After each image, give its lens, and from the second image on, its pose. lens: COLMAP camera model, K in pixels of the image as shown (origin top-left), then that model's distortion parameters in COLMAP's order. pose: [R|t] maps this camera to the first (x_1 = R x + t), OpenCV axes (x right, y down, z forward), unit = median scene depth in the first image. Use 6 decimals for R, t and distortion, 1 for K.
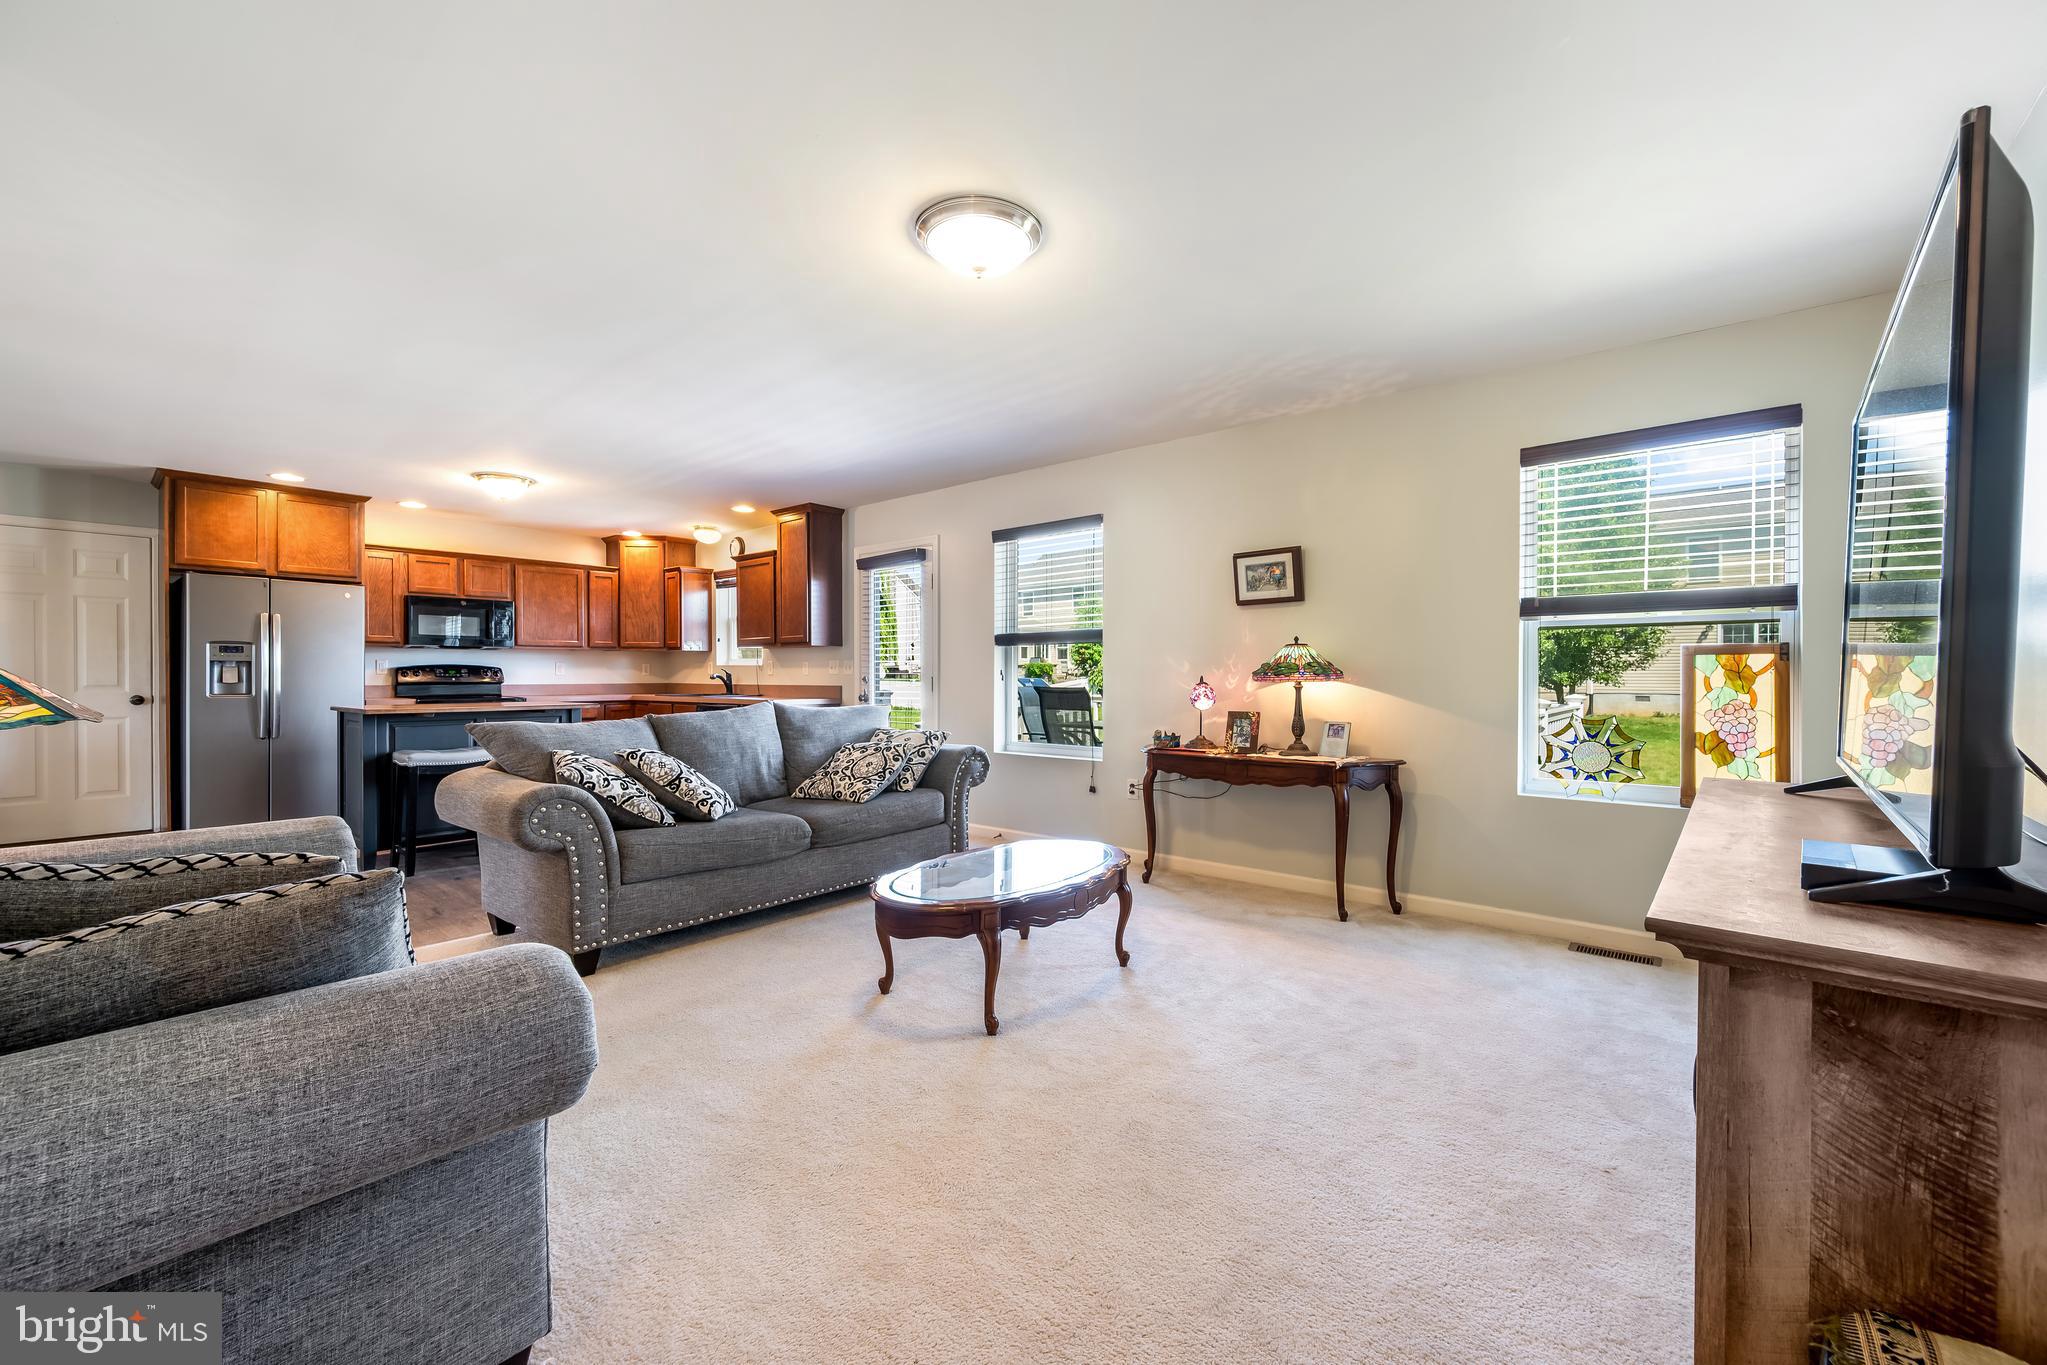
lens RADIAL K [[811.8, 0, 1030.0], [0, 811.8, 685.5], [0, 0, 1]] dist [-0.000212, 0.000206]
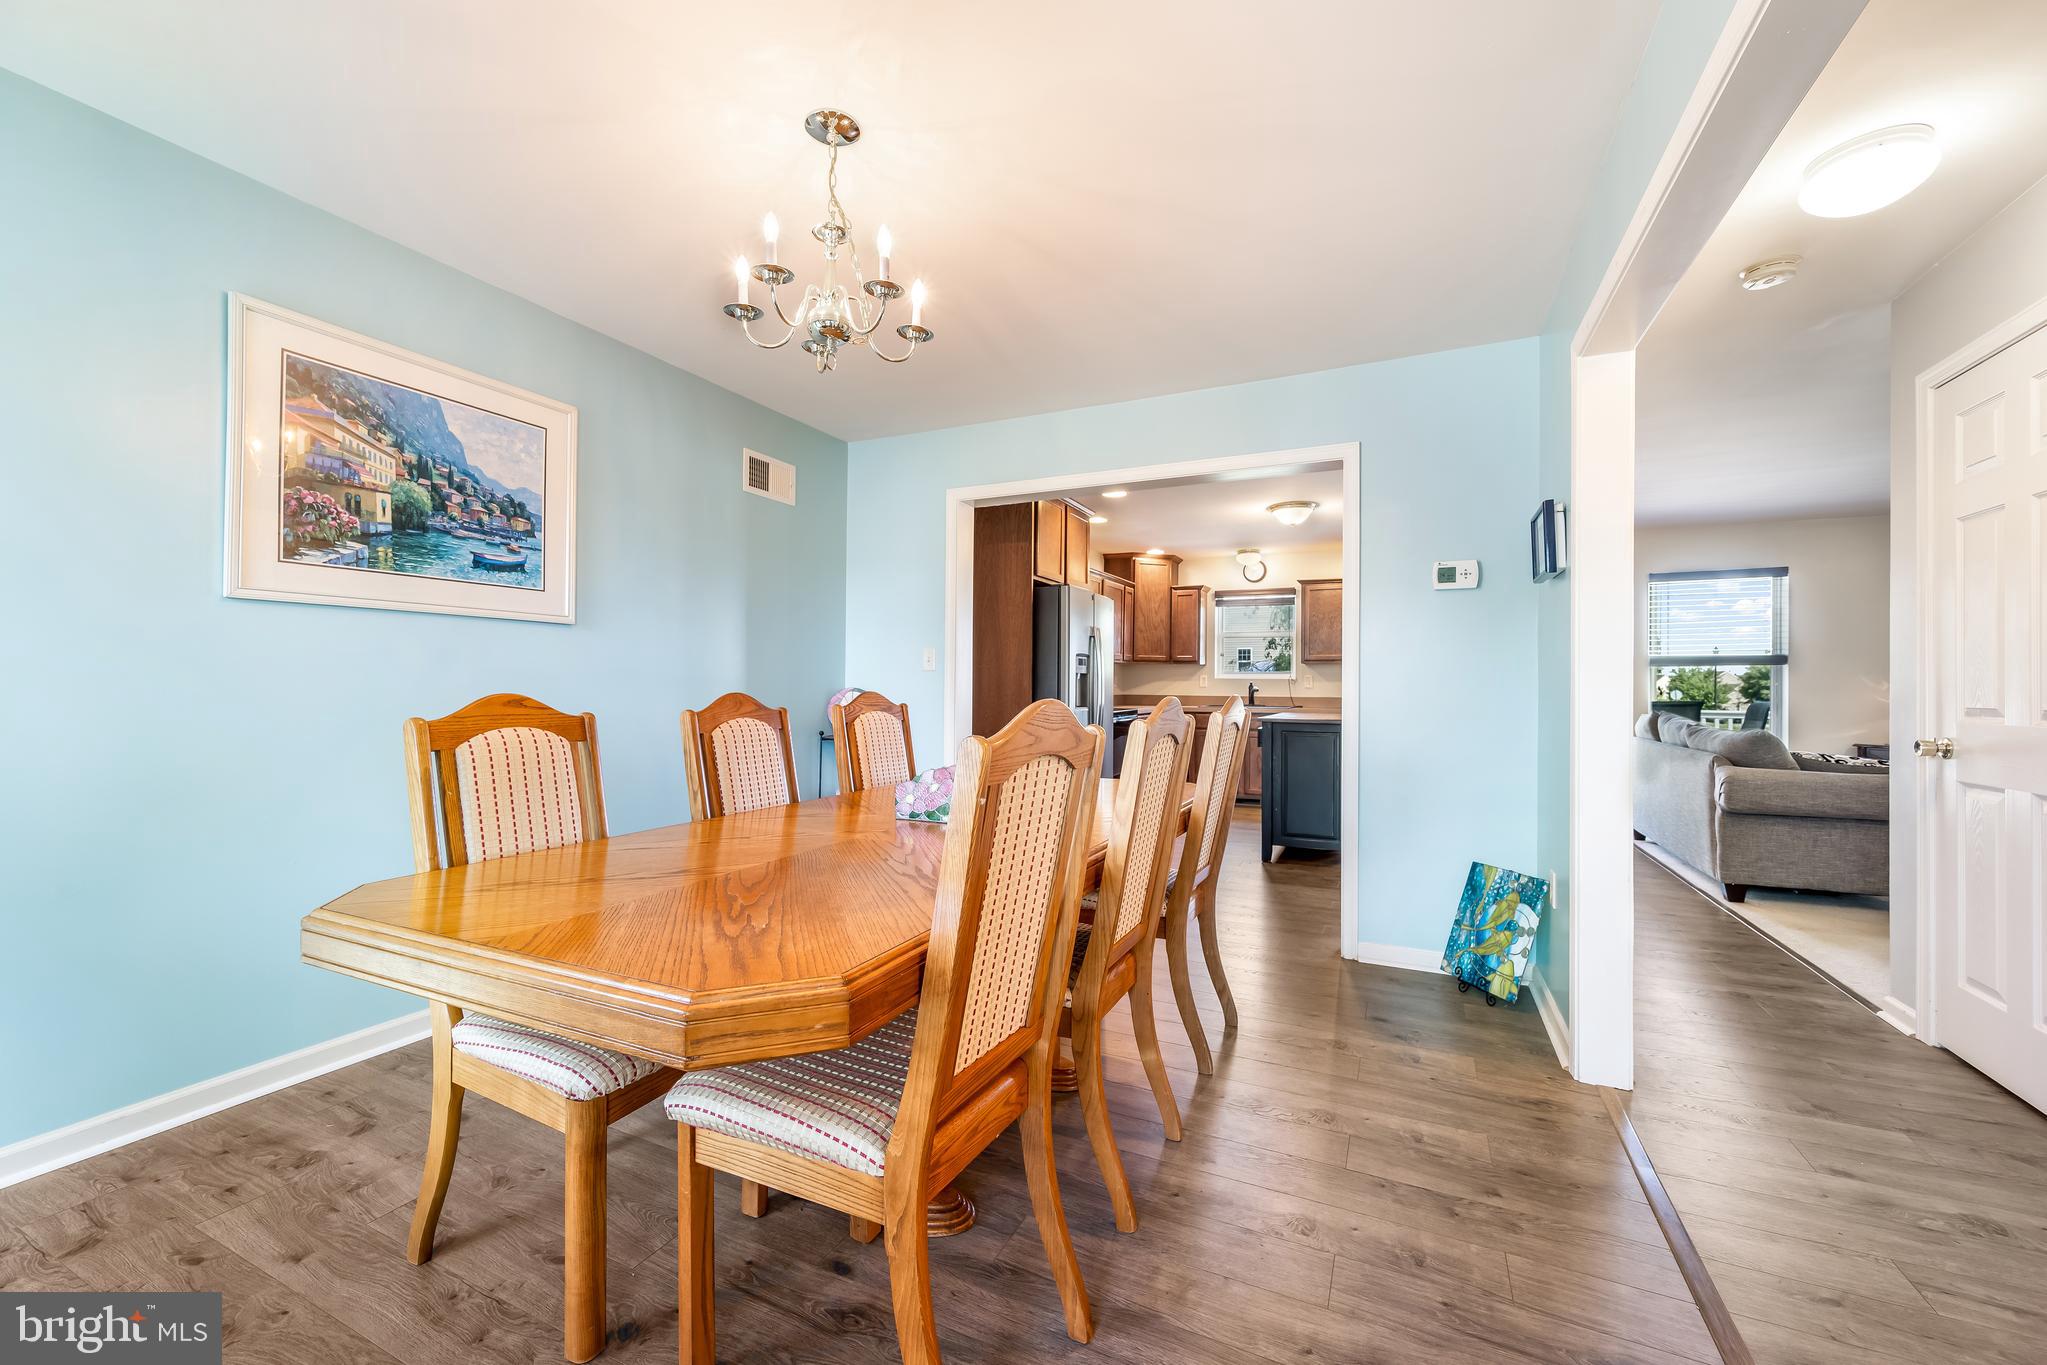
lens RADIAL K [[811.8, 0, 1030.0], [0, 811.8, 685.5], [0, 0, 1]] dist [-0.000212, 0.000206]
pose [[0.970647, 0.002326, 0.240497, -1.229303], [-0.000229, 0.999962, -0.008748, -0.009775], [-0.240508, 0.008436, 0.970610, 0.031592]]
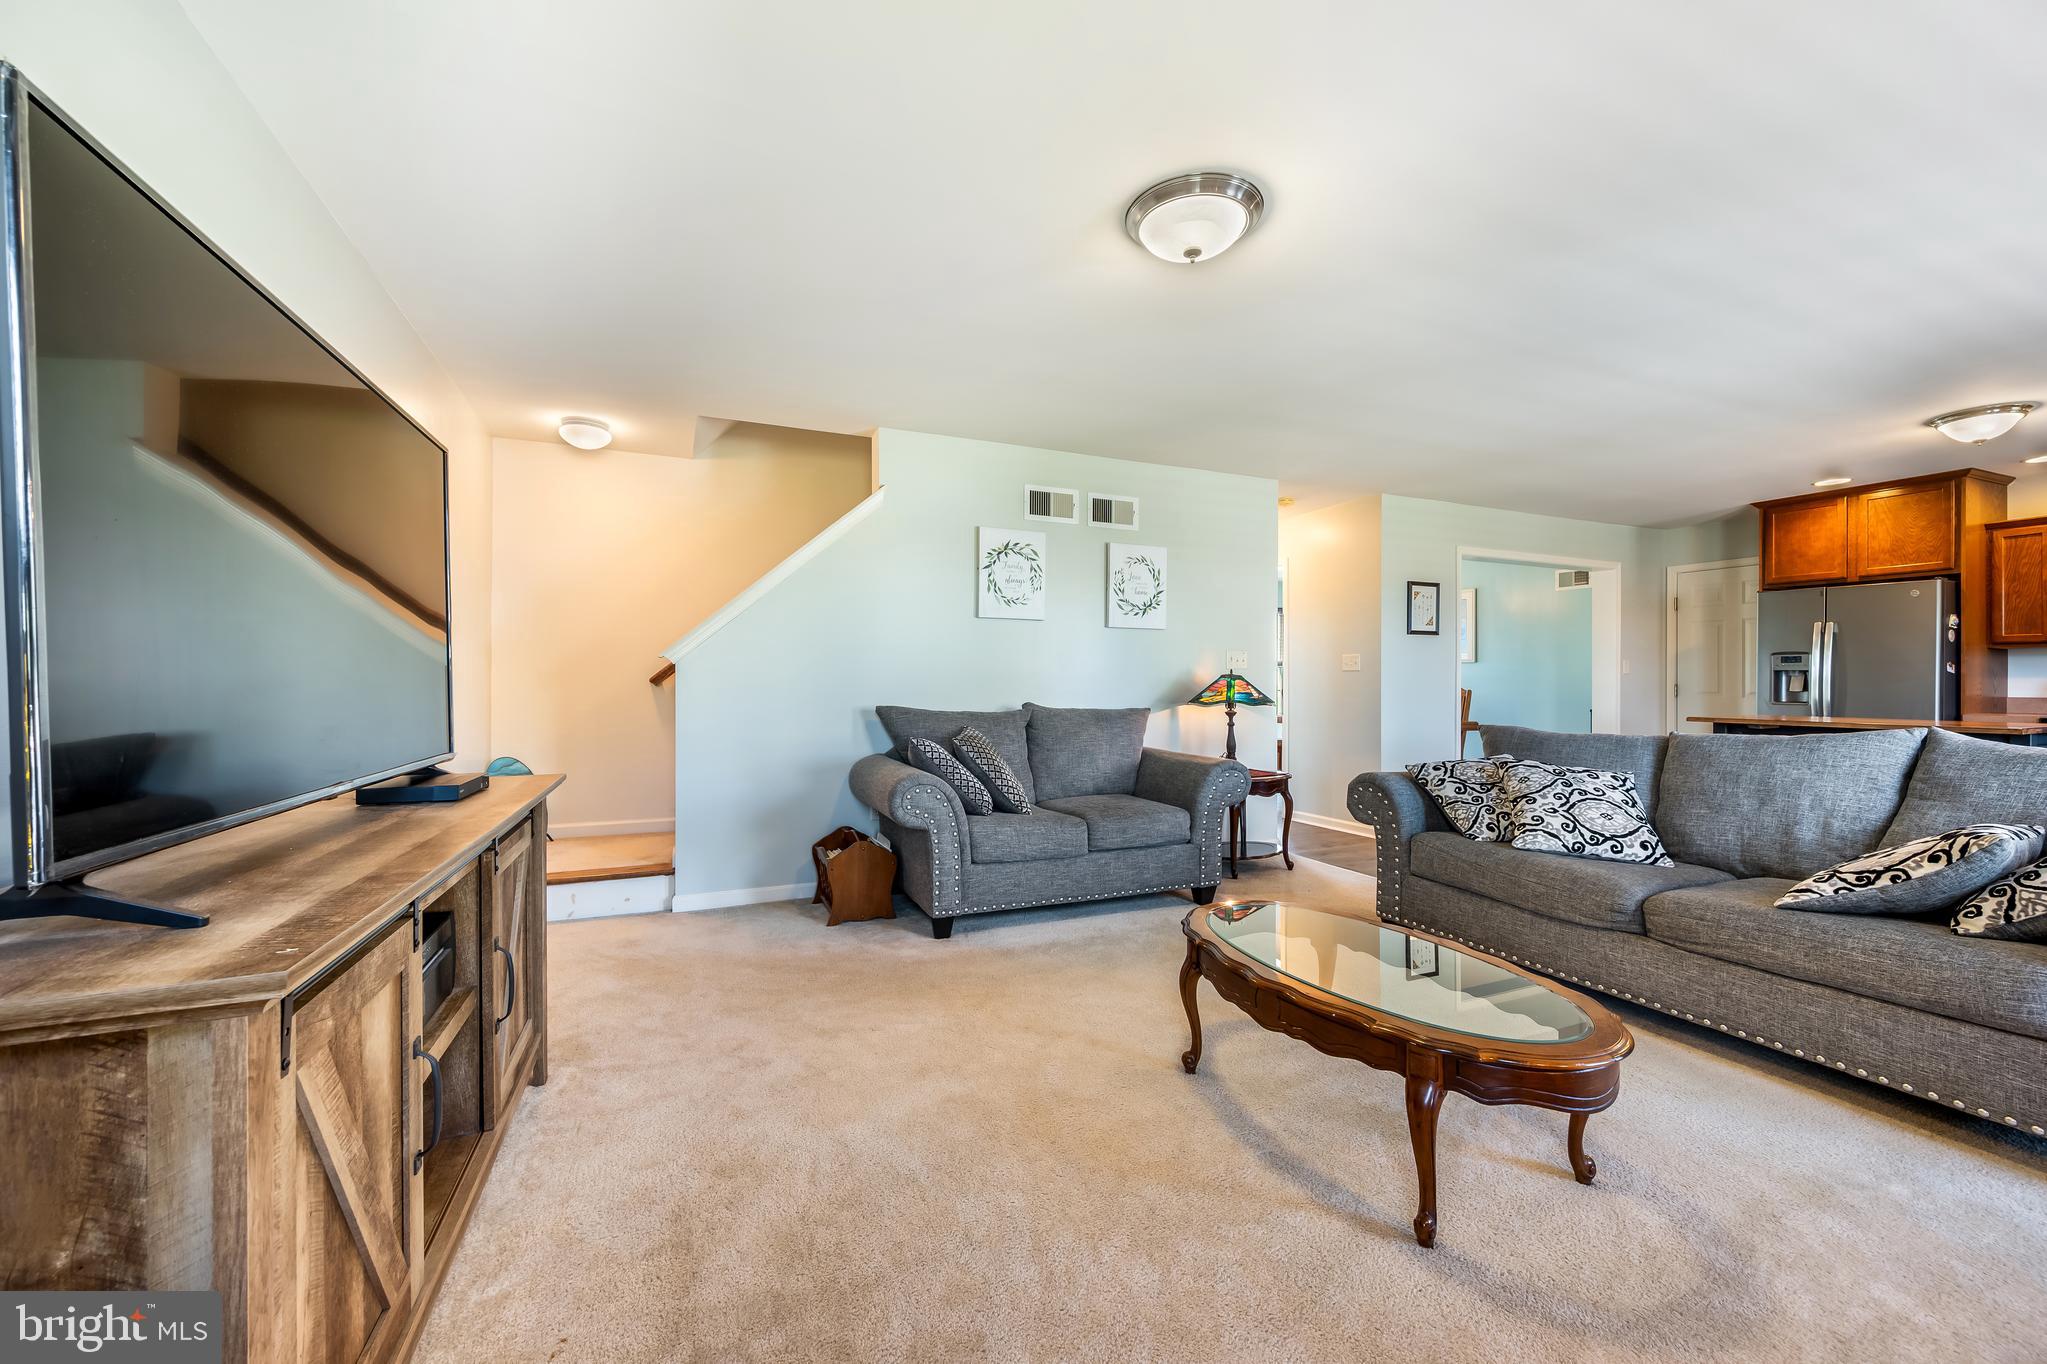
lens RADIAL K [[811.8, 0, 1030.0], [0, 811.8, 685.0], [0, 0, 1]] dist [-0.000212, 0.000206]
pose [[-0.460512, -0.000234, -0.887653, 0.395484], [-0.012107, 0.999909, 0.006018, -0.005530], [0.887571, 0.013518, -0.460473, 0.588891]]
